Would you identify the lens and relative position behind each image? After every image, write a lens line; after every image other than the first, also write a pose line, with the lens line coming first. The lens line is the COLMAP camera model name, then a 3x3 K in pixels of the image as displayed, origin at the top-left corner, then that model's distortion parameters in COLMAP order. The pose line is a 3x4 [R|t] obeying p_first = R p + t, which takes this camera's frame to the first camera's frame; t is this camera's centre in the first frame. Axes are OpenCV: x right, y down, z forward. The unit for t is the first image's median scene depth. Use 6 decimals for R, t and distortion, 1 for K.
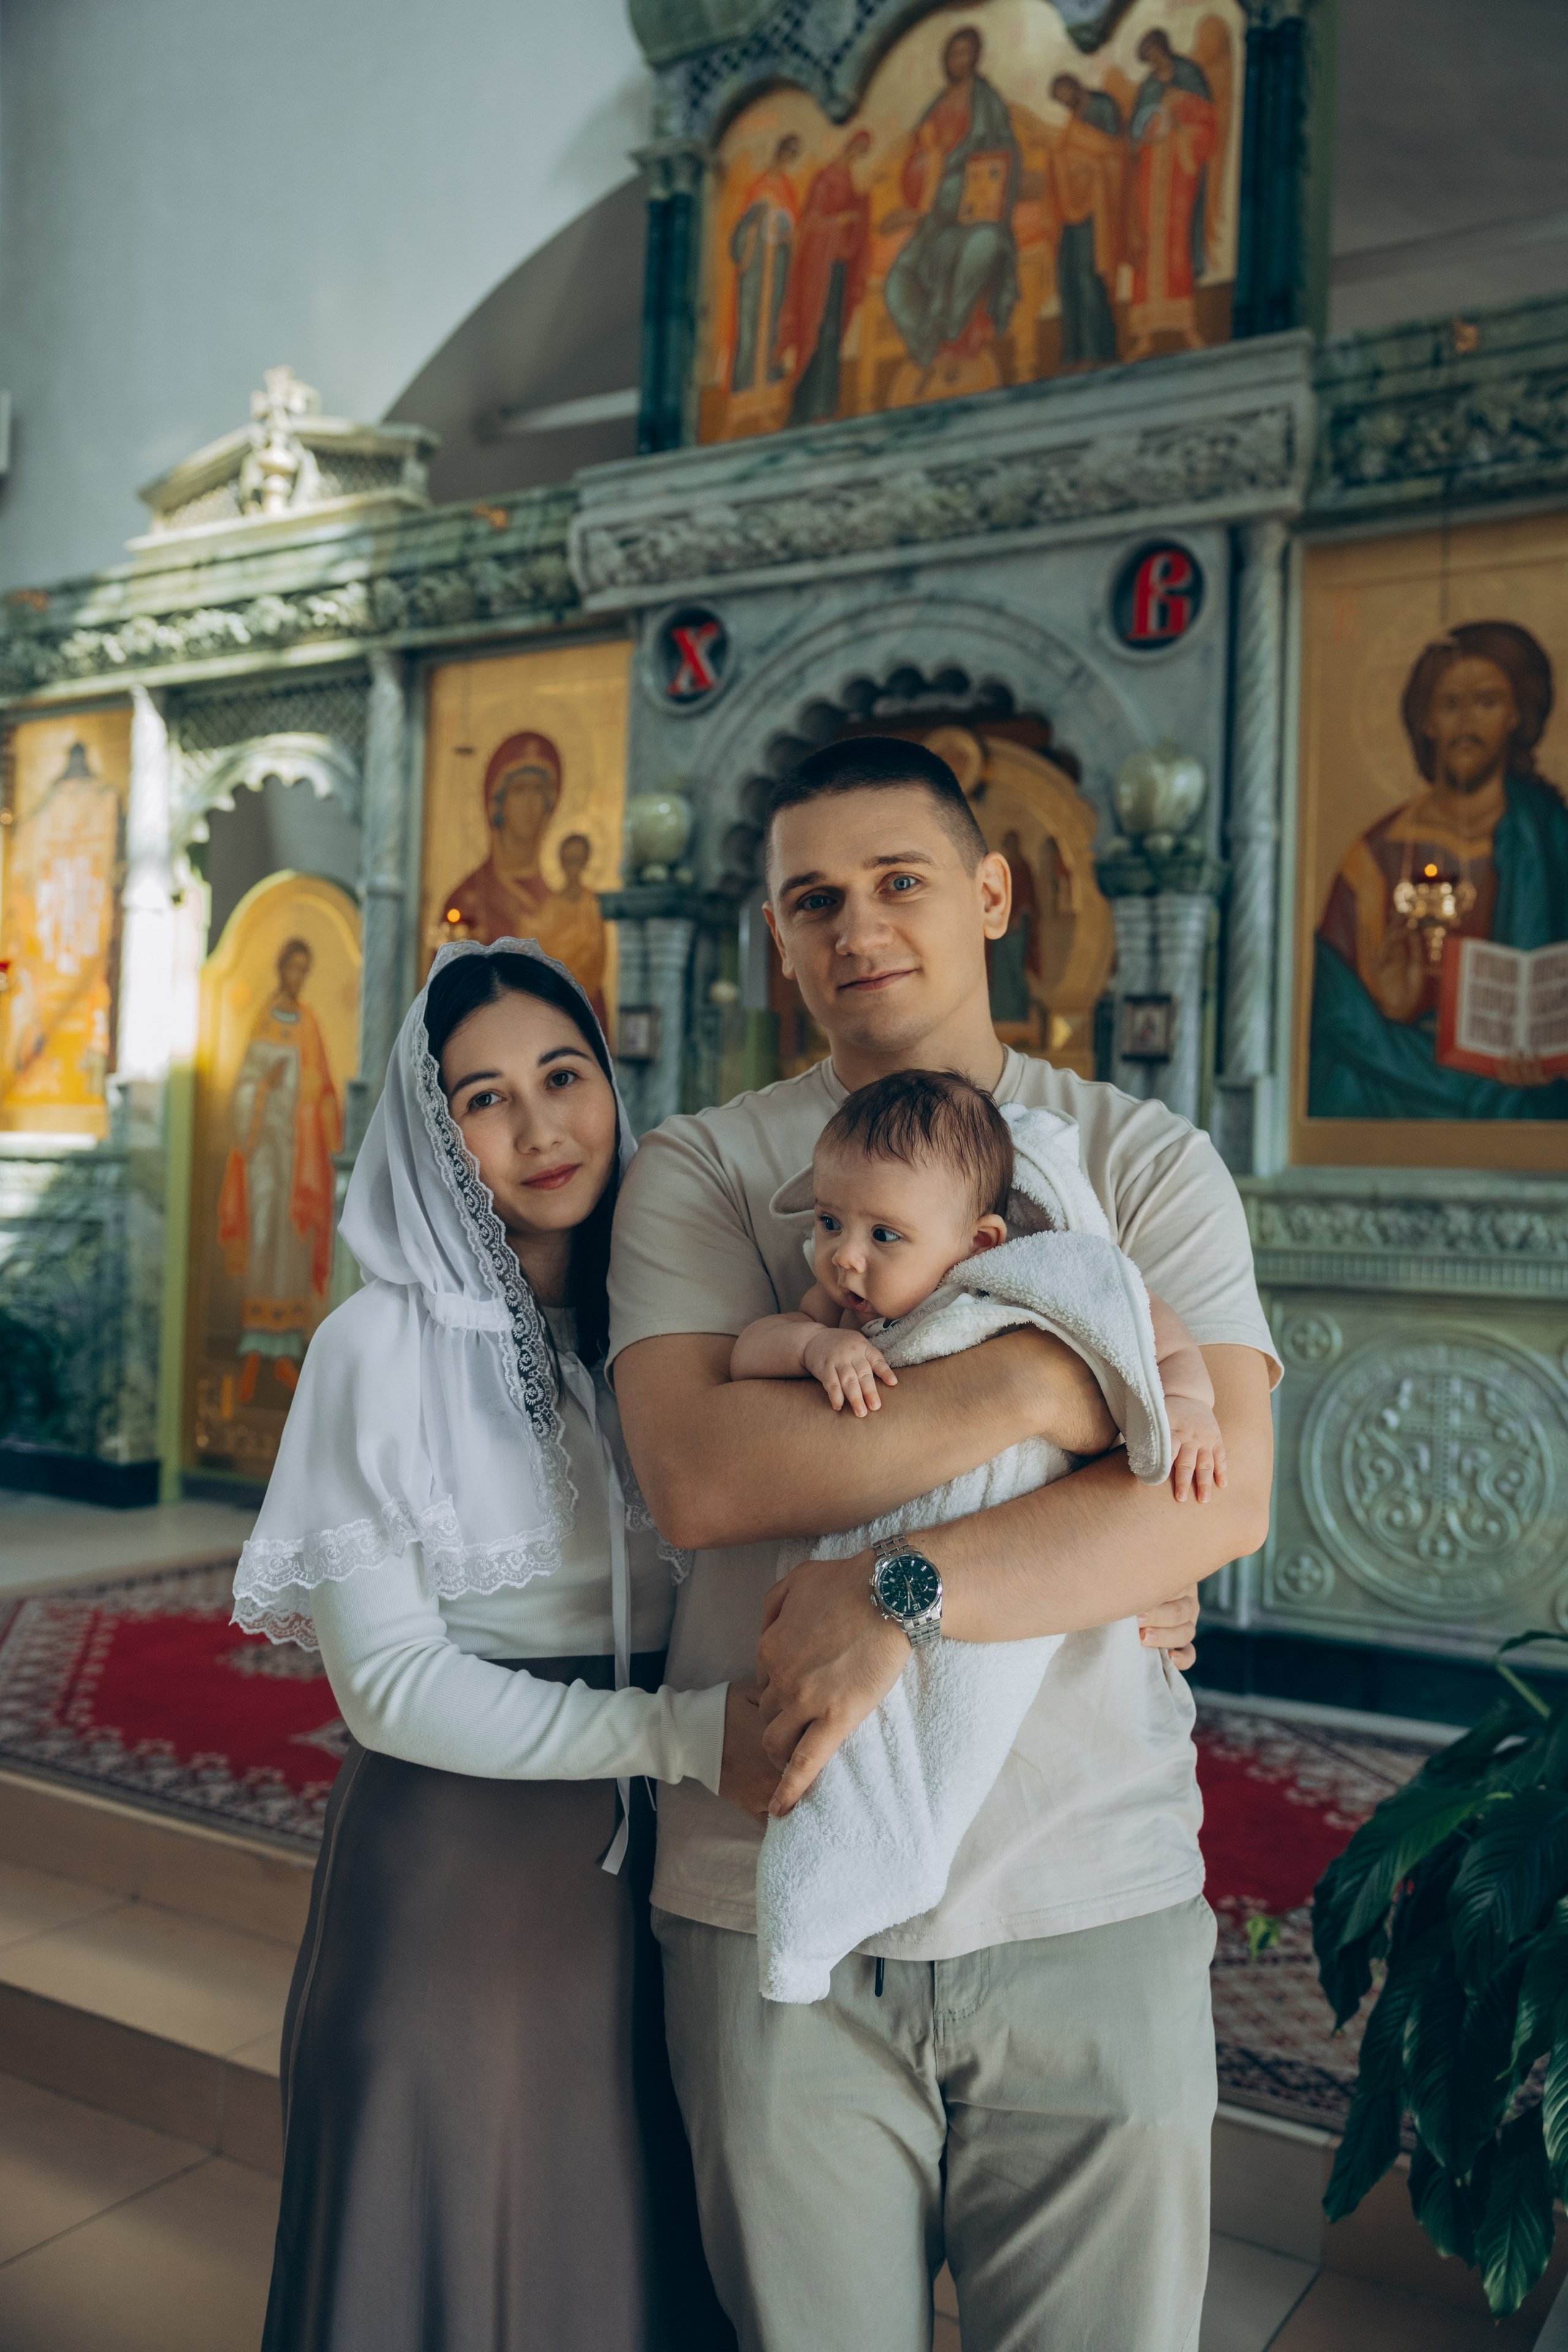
lens RADIAL K [[2074.6, 0, 803.8], [0, 2074.6, 1166.3], [0, 0, 1]] dist [-0.024061, 0.064633]
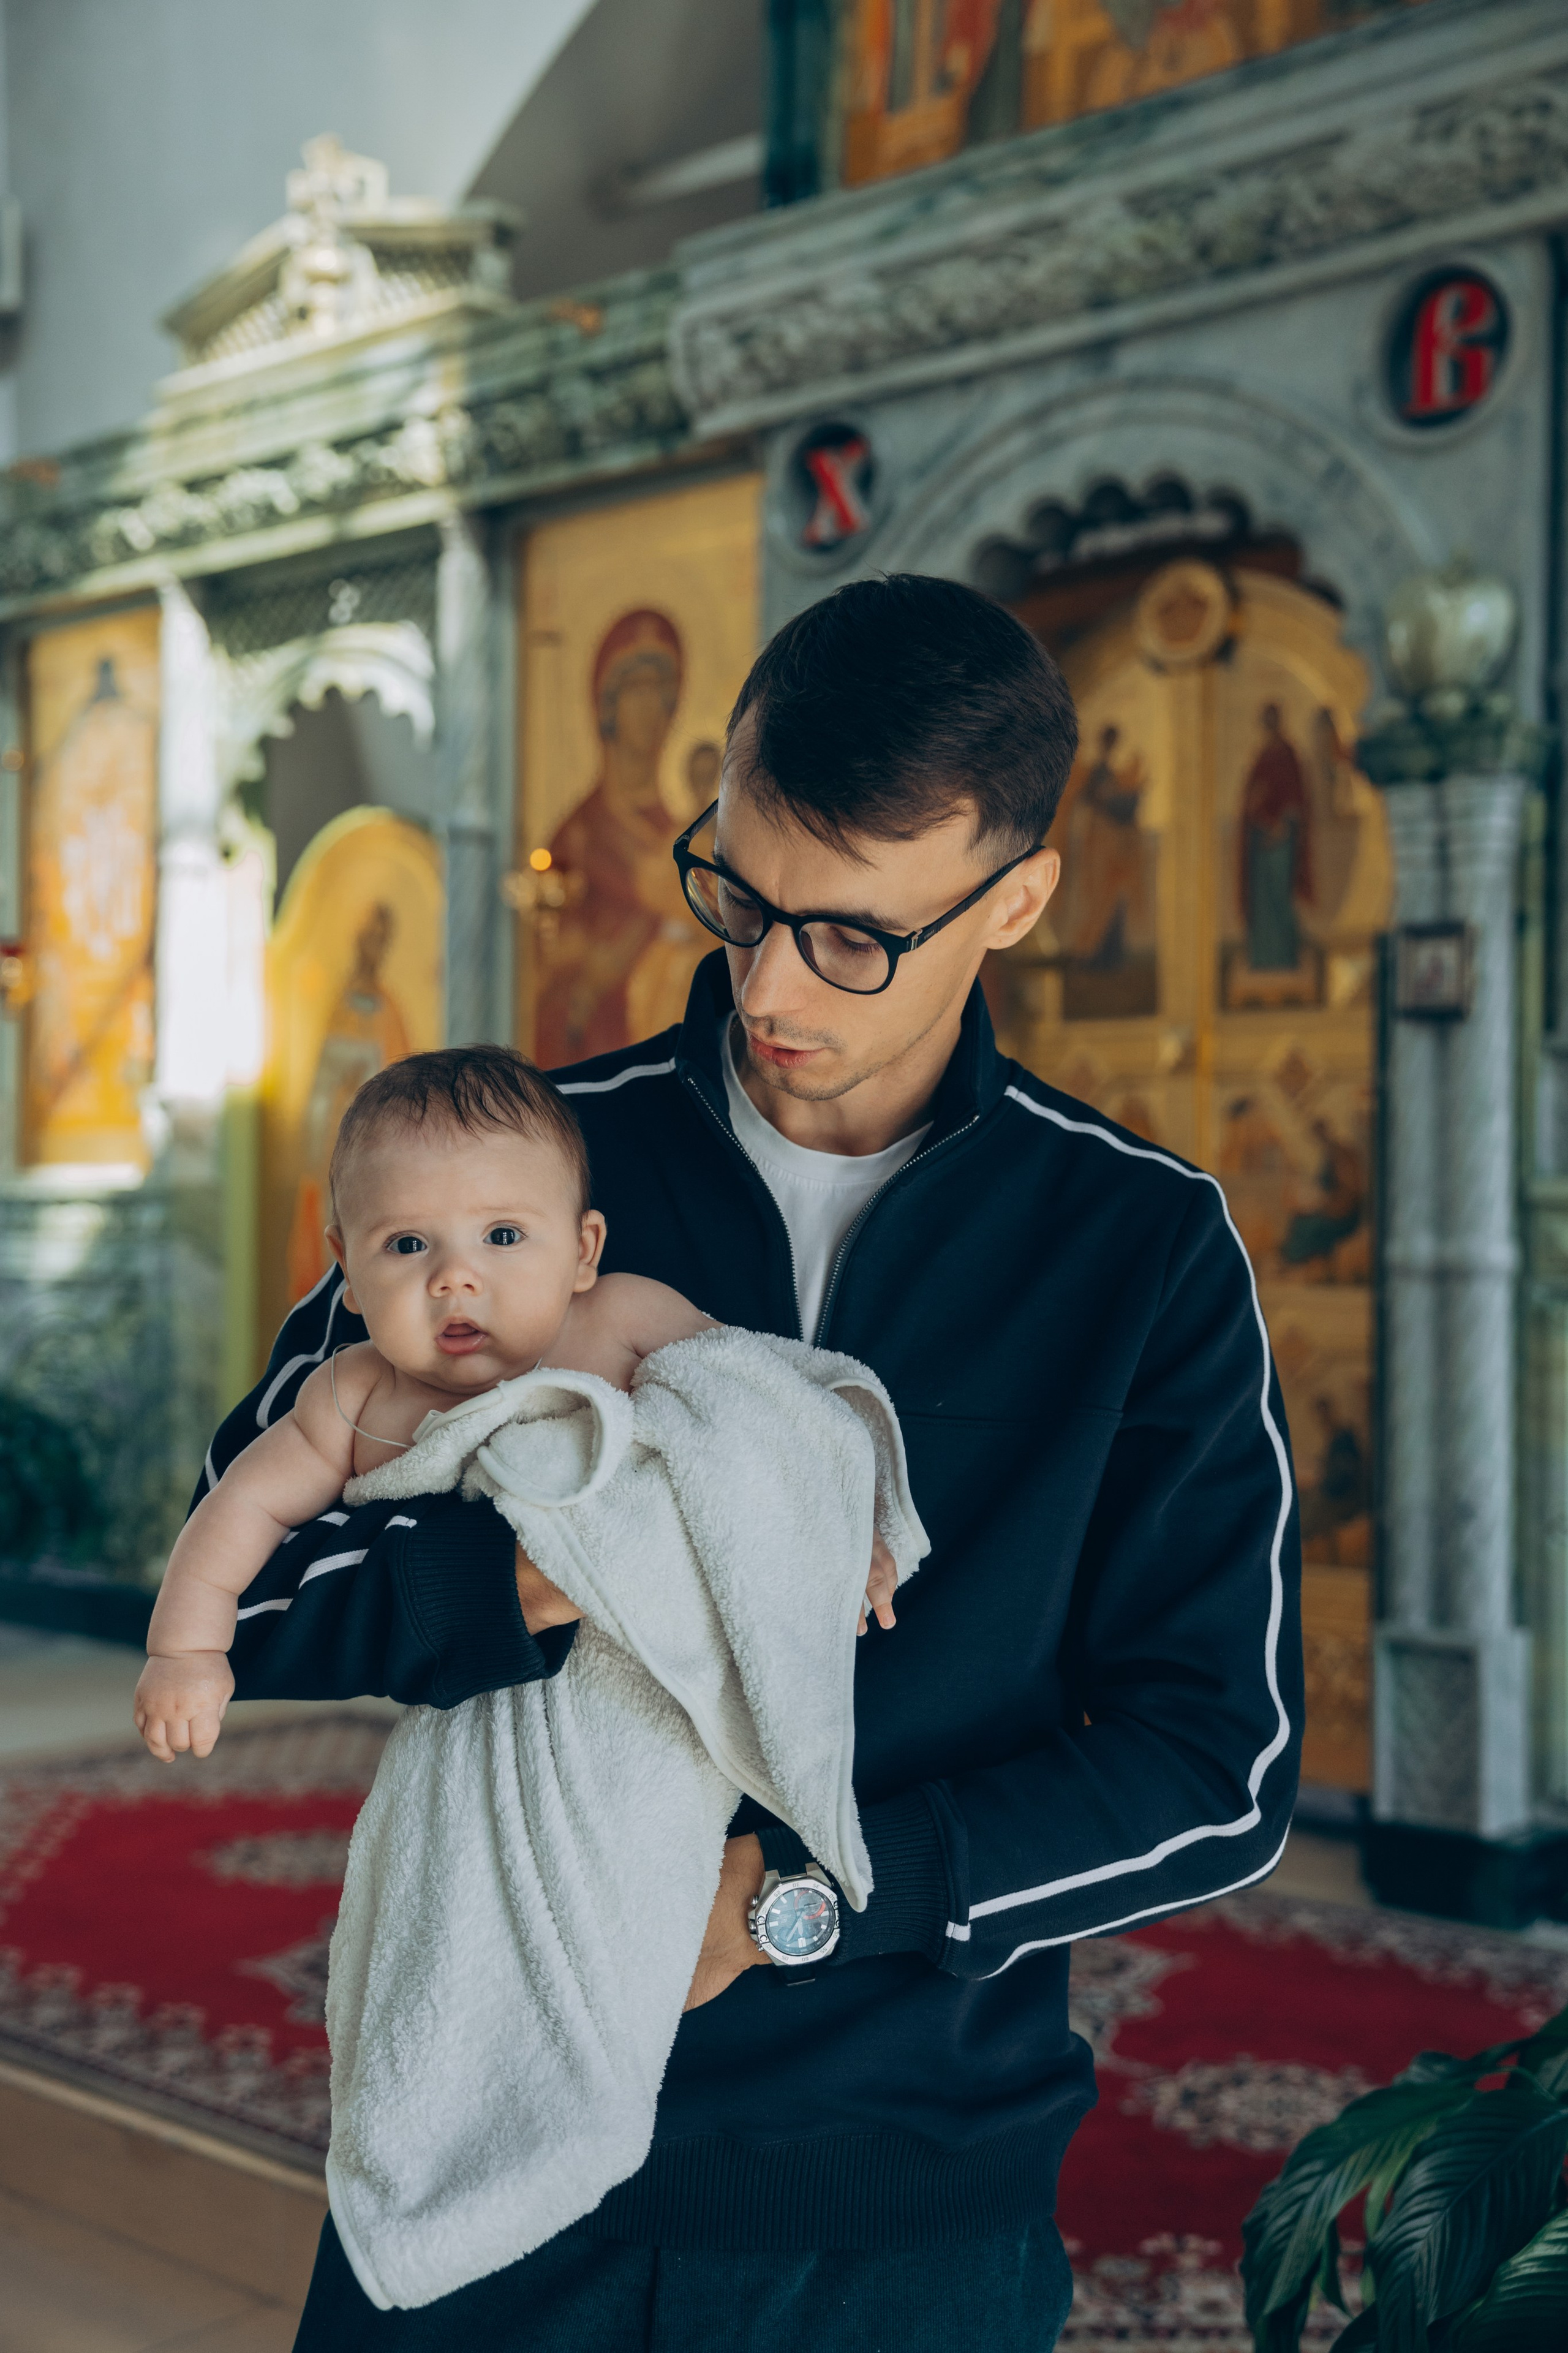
lens RADIAL K [[2808.9, 0, 789.9], [0, 2808.9, 1177.0], [0, 0, 1]] dist [0.099574, 0.000000]
pose [[0.982952, -0.028480, -0.181643, 0.107380], [0.027778, 0.999594, -0.006405, 0.002570], [0.181752, 0.001250, 0.983344, 0.017249]]
